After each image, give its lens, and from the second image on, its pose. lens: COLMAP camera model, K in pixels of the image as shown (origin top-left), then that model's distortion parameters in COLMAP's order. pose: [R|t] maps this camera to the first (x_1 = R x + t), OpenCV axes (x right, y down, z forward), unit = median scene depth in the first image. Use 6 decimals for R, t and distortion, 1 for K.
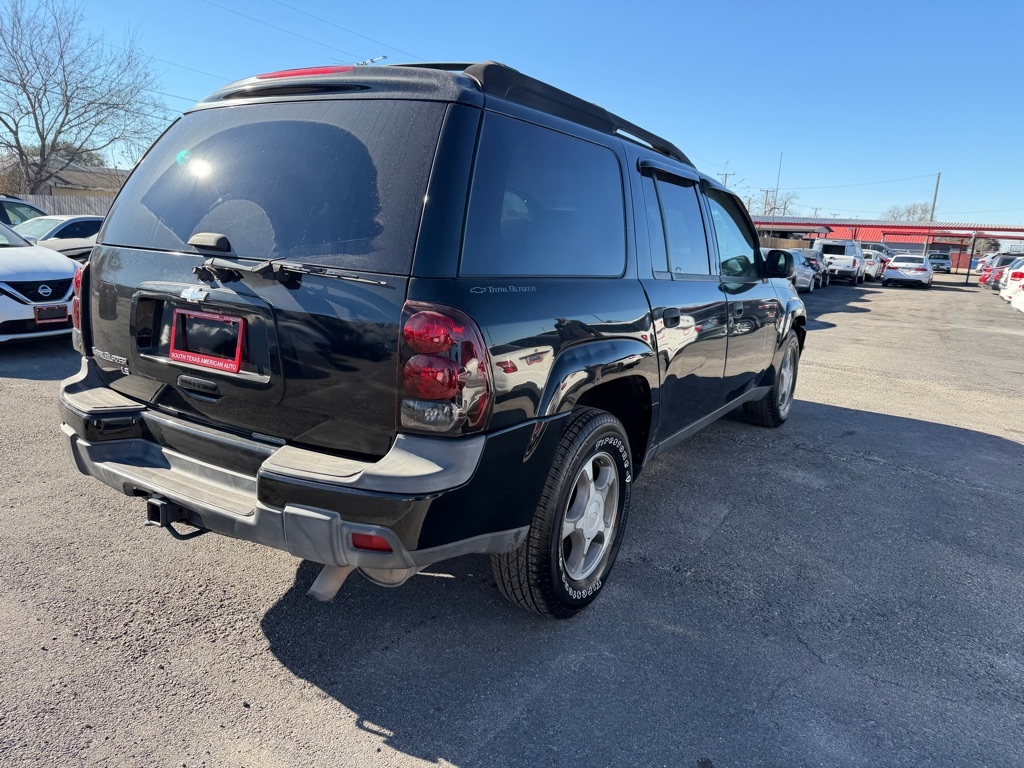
lens RADIAL K [[724.9, 0, 519.4], [0, 724.9, 375.3], [0, 0, 1]] dist [0.028289, -0.036489]
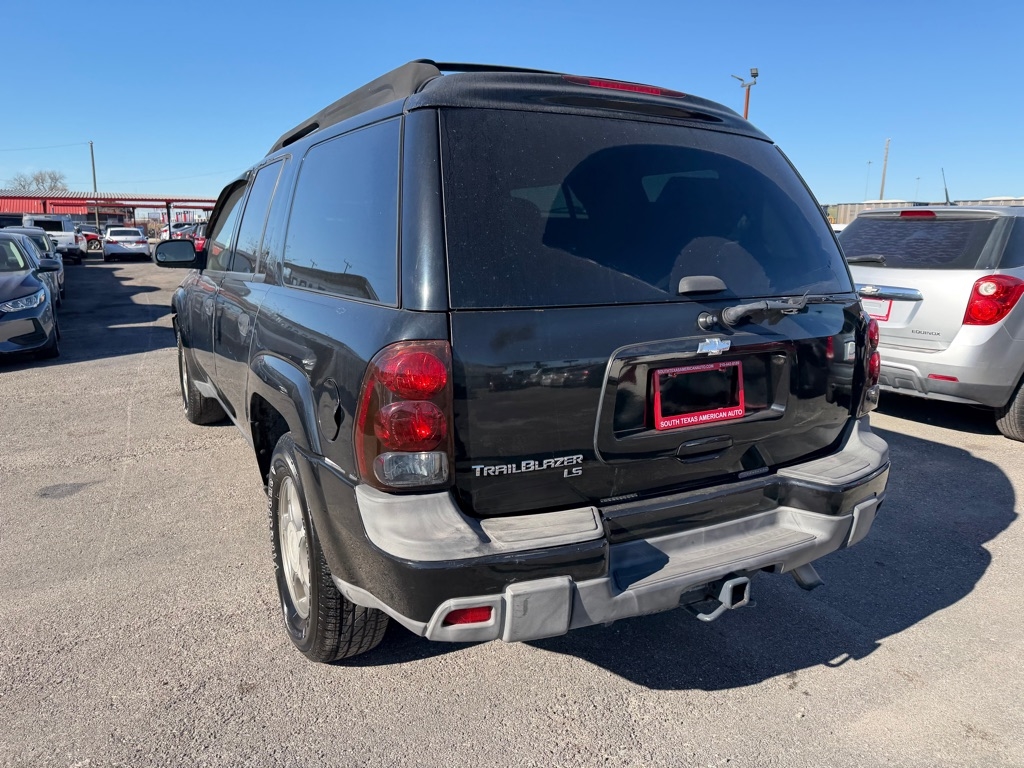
lens RADIAL K [[724.9, 0, 516.9], [0, 724.9, 384.6], [0, 0, 1]] dist [0.028289, -0.036489]
pose [[0.482823, -0.226172, 0.846007, -1.098900], [0.180393, 0.971041, 0.156647, -0.205186], [-0.856937, 0.076981, 0.509640, 0.627951]]
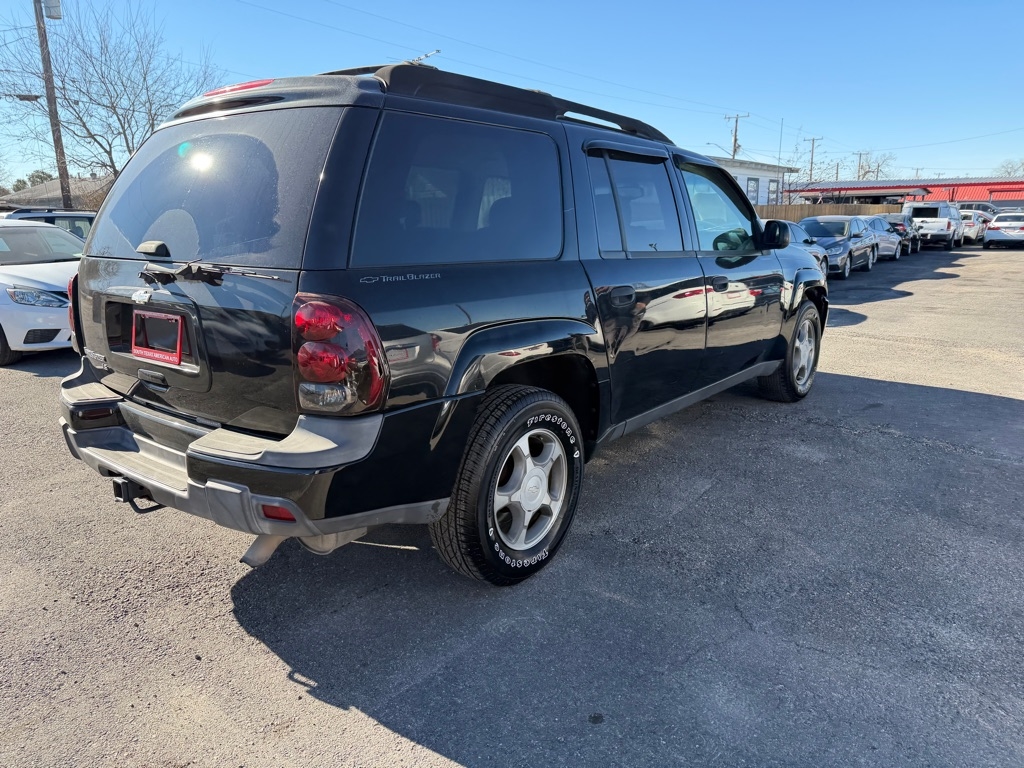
lens RADIAL K [[724.9, 0, 509.0], [0, 724.9, 380.9], [0, 0, 1]] dist [0.028289, -0.036489]
pose [[0.990582, -0.033757, -0.132692, 0.216557], [0.037249, 0.999020, 0.023927, 0.011172], [0.131754, -0.028644, 0.990869, -0.036952]]
